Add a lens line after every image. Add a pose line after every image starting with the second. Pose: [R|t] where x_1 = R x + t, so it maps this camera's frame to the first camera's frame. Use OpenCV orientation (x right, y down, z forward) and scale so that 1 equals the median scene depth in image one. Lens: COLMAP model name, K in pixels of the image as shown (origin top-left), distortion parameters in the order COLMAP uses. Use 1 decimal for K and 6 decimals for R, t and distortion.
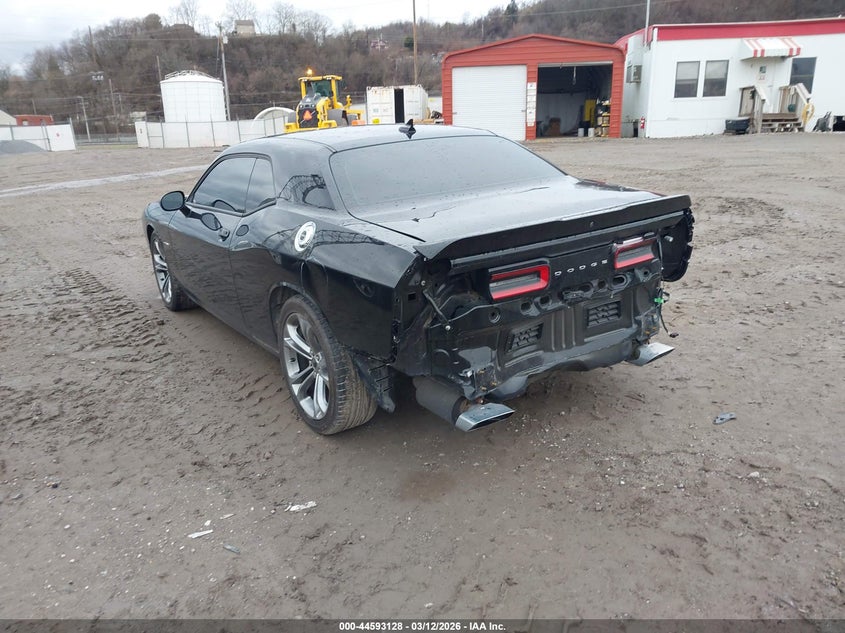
lens RADIAL K [[667.9, 0, 422.5], [0, 667.9, 316.5], [0, 0, 1]] dist [0.000736, -0.005395]
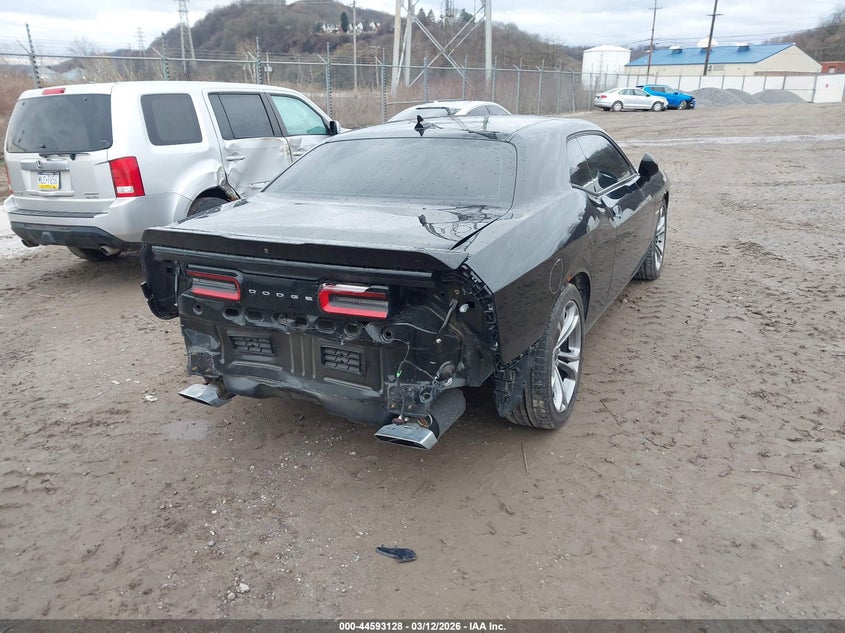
lens RADIAL K [[667.9, 0, 422.5], [0, 667.9, 316.5], [0, 0, 1]] dist [0.000736, -0.005395]
pose [[0.501114, 0.316564, -0.805401, 1.055441], [-0.258103, 0.943005, 0.210060, -0.280578], [0.825995, 0.102612, 0.554259, 0.622962]]
